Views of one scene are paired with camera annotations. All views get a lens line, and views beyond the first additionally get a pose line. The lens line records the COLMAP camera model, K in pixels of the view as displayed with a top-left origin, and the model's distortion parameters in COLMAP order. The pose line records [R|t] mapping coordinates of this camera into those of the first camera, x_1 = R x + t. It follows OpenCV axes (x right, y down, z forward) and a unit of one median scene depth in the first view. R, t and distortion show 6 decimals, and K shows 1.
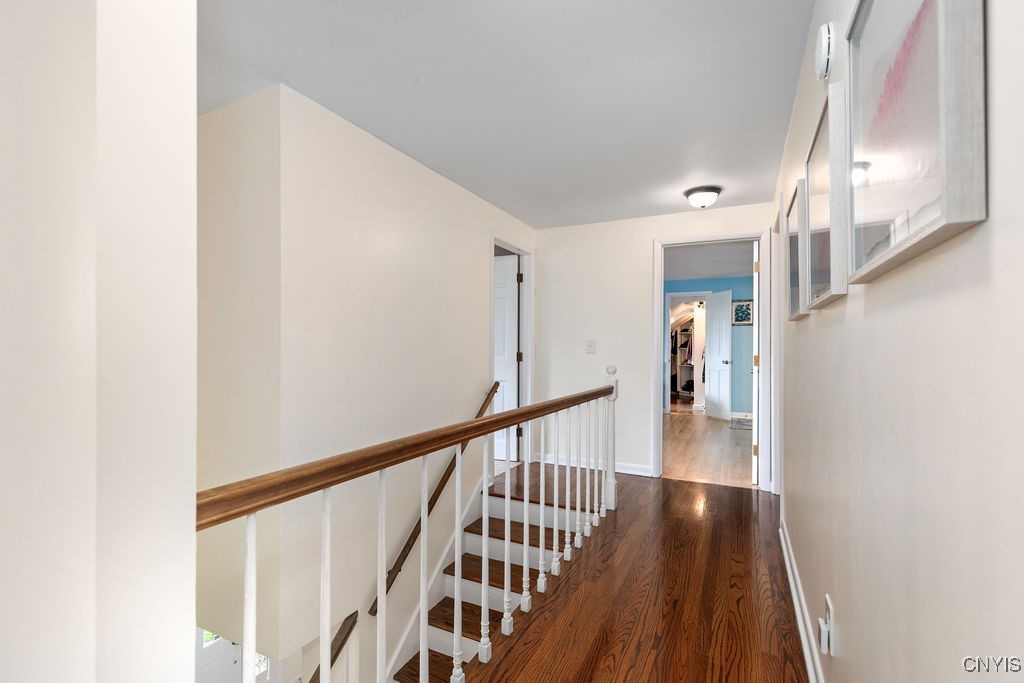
lens RADIAL K [[463.9, 0, 509.8], [0, 463.9, 343.6], [0, 0, 1]] dist [0.008147, -0.000878]
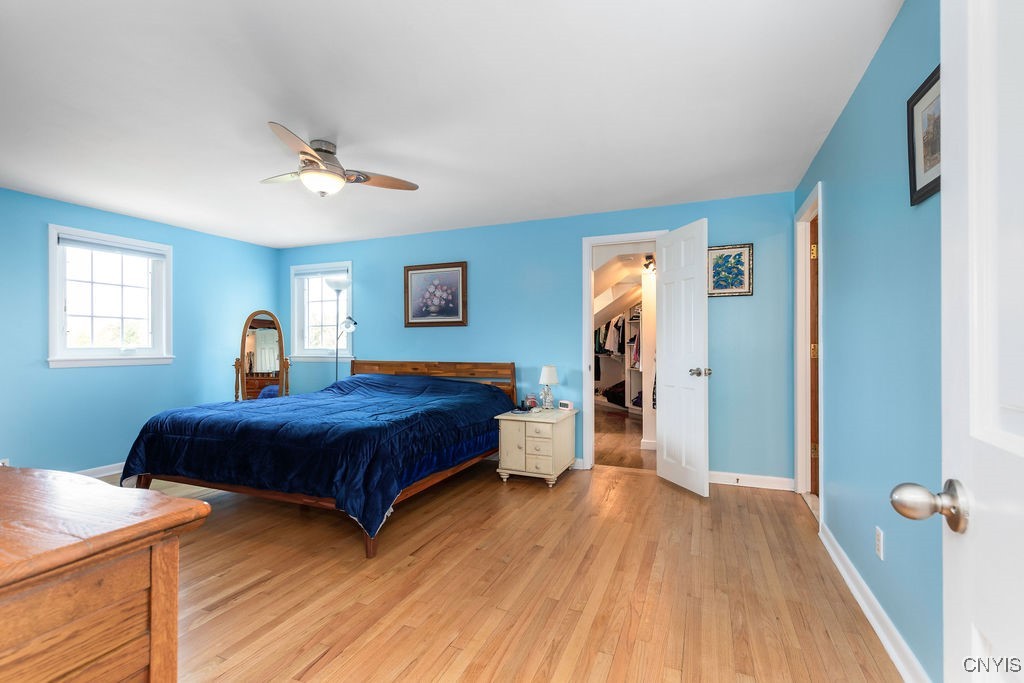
lens RADIAL K [[463.9, 0, 513.9], [0, 463.9, 342.3], [0, 0, 1]] dist [0.008147, -0.000878]
pose [[0.997553, -0.009099, 0.069317, 0.236467], [0.008961, 0.999957, 0.002304, 0.006735], [-0.069335, -0.001677, 0.997592, 0.518767]]
